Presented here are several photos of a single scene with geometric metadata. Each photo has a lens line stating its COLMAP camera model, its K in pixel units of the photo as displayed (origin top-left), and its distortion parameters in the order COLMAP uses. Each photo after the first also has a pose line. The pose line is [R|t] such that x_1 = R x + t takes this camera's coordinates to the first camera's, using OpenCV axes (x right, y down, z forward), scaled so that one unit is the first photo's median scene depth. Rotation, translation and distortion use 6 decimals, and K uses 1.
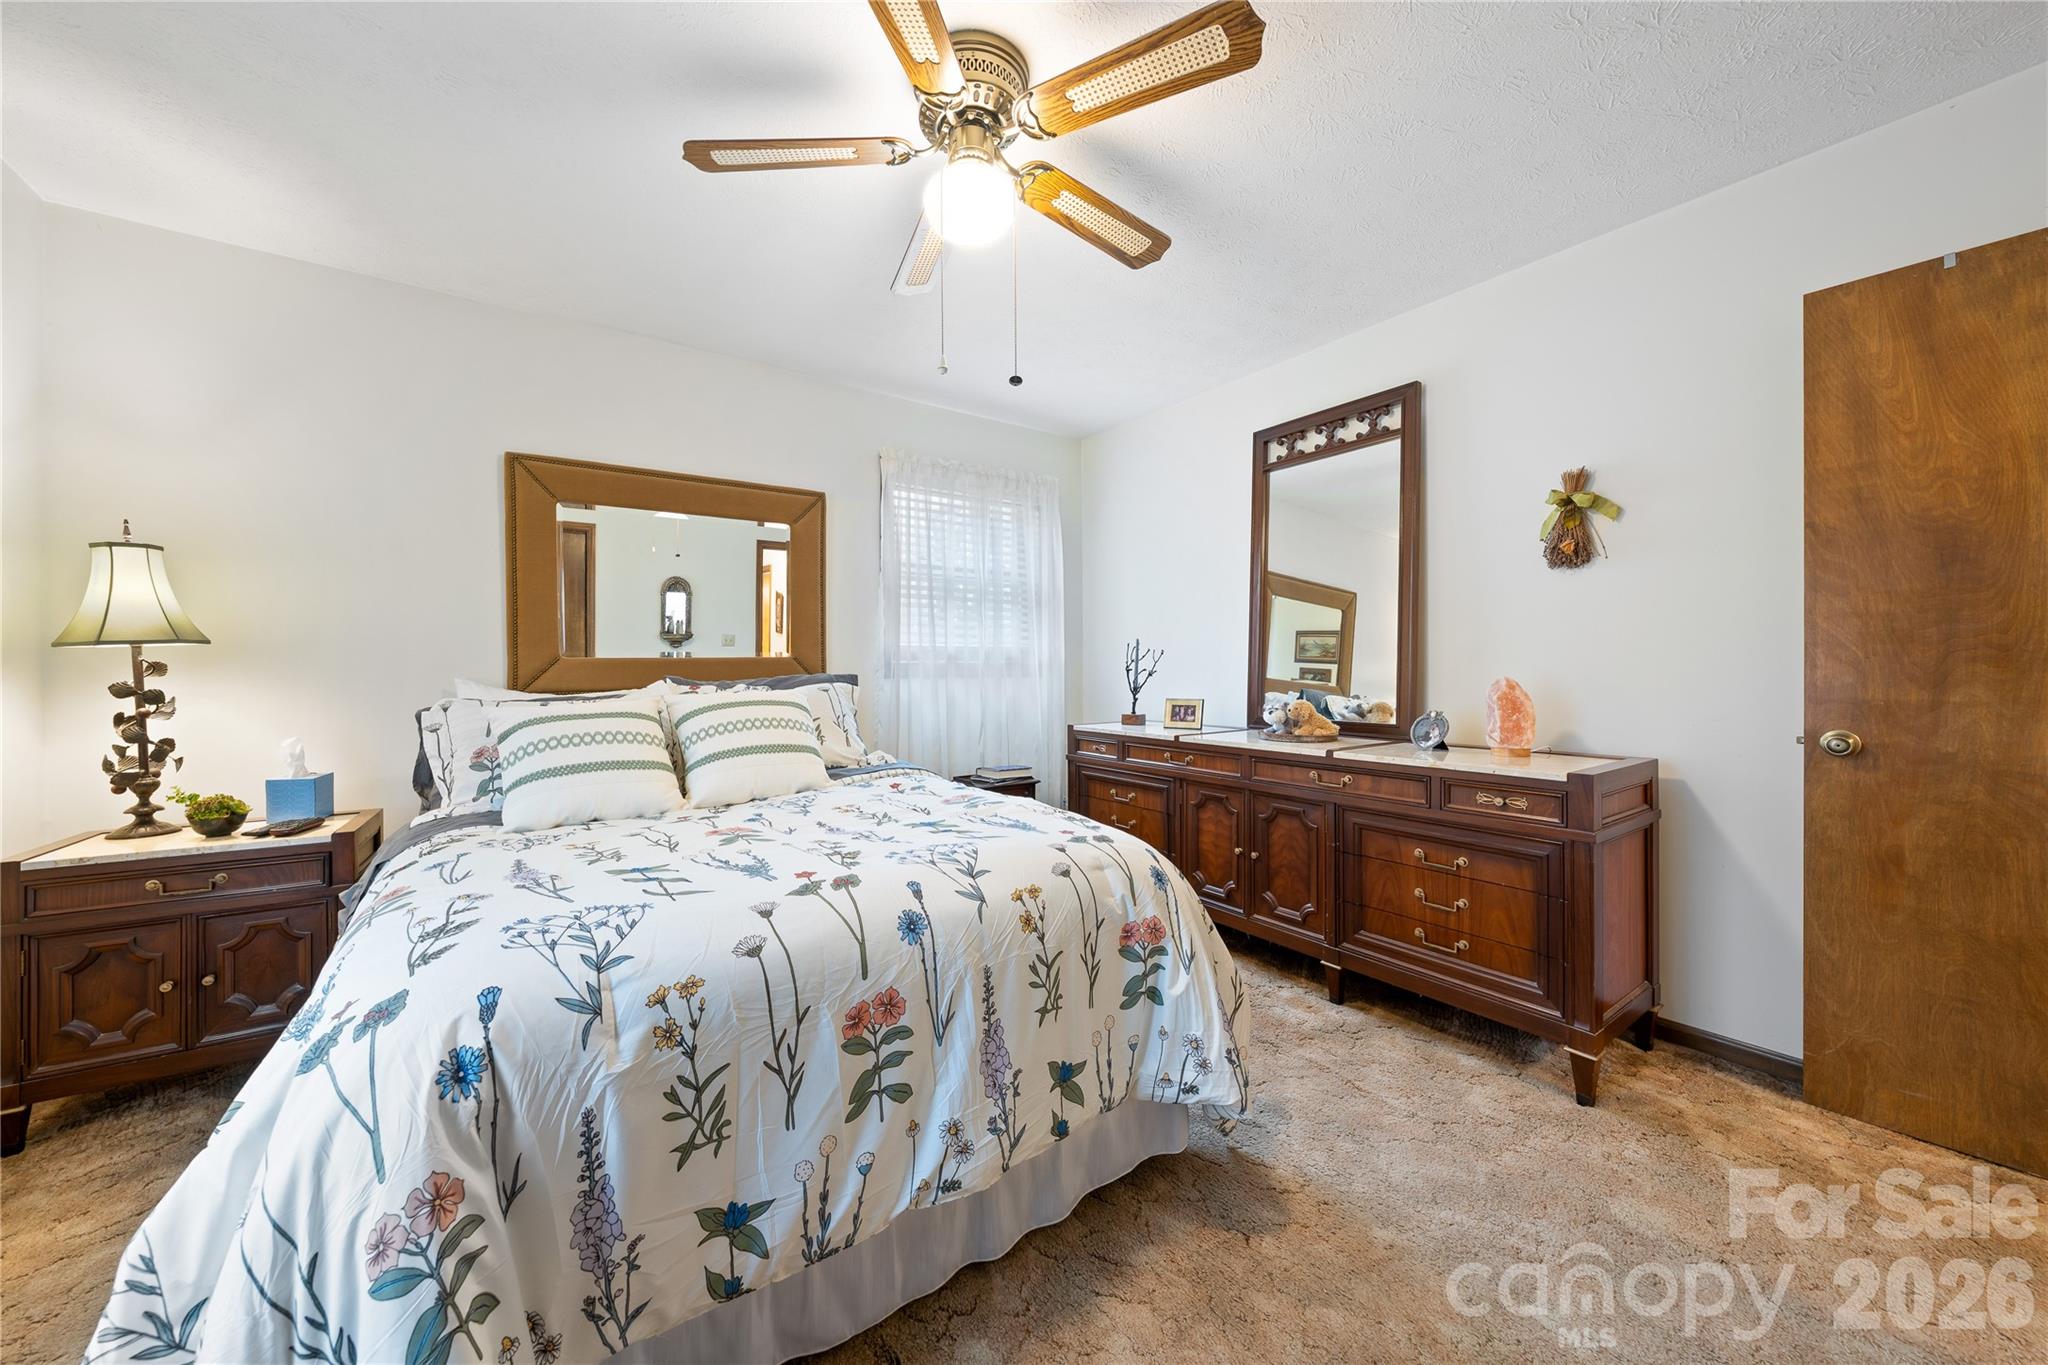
lens RADIAL K [[696.1, 0, 1084.1], [0, 696.1, 673.6], [0, 0, 1]] dist [0.000355, -0.000052]
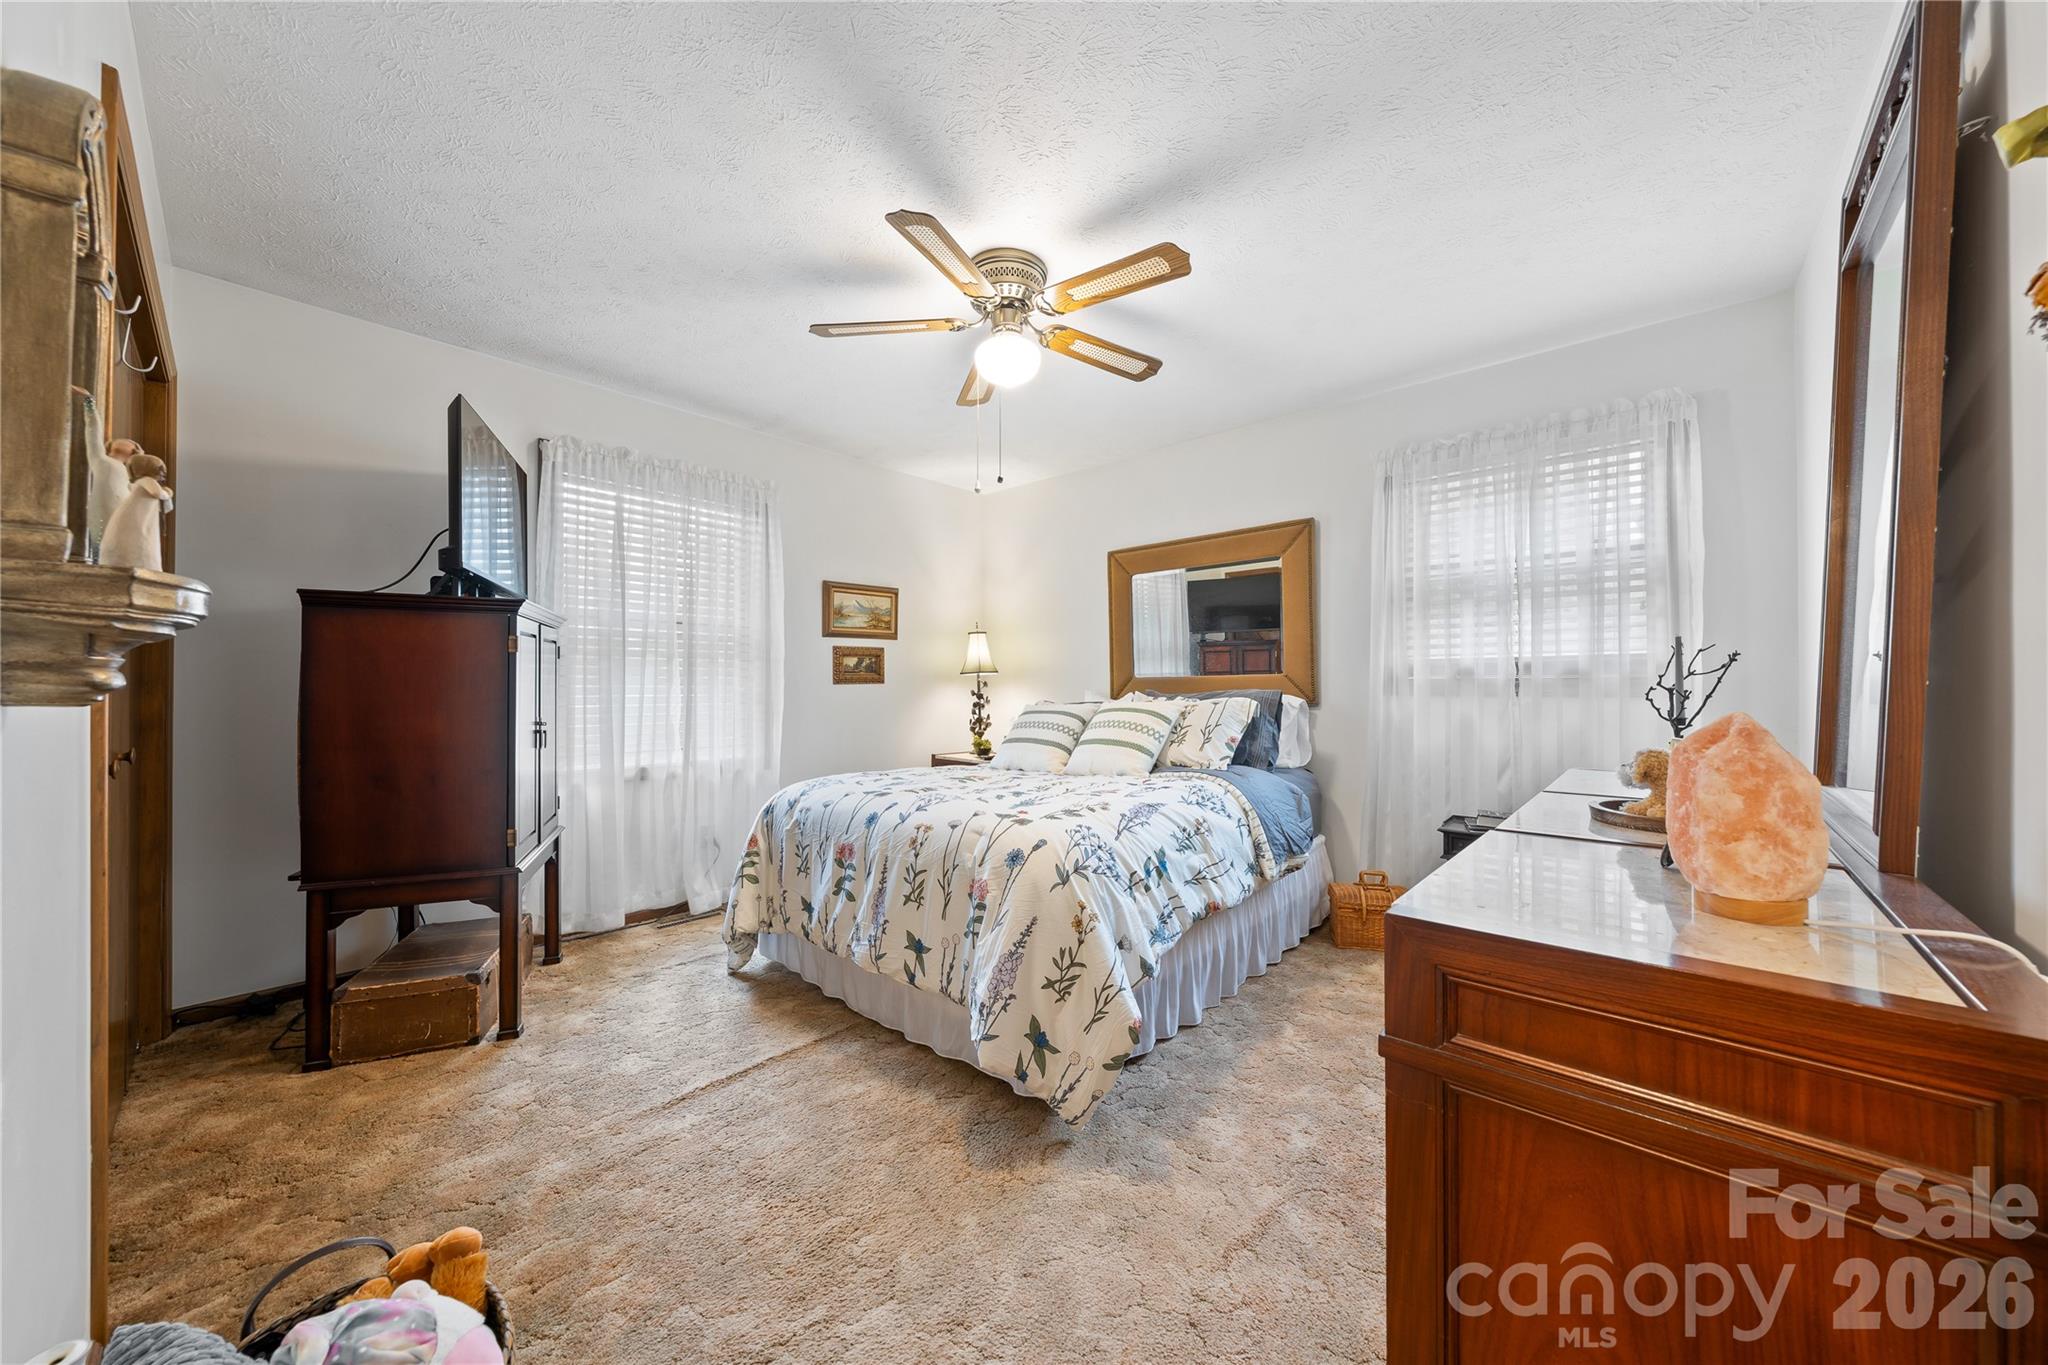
lens RADIAL K [[688.2, 0, 968.1], [0, 688.2, 681.4], [0, 0, 1]] dist [-0.000143, 0.000000]
pose [[0.194878, -0.001869, -0.980826, 1.509047], [-0.010135, 0.999941, -0.003920, -0.011527], [0.980775, 0.010705, 0.194848, 0.809252]]
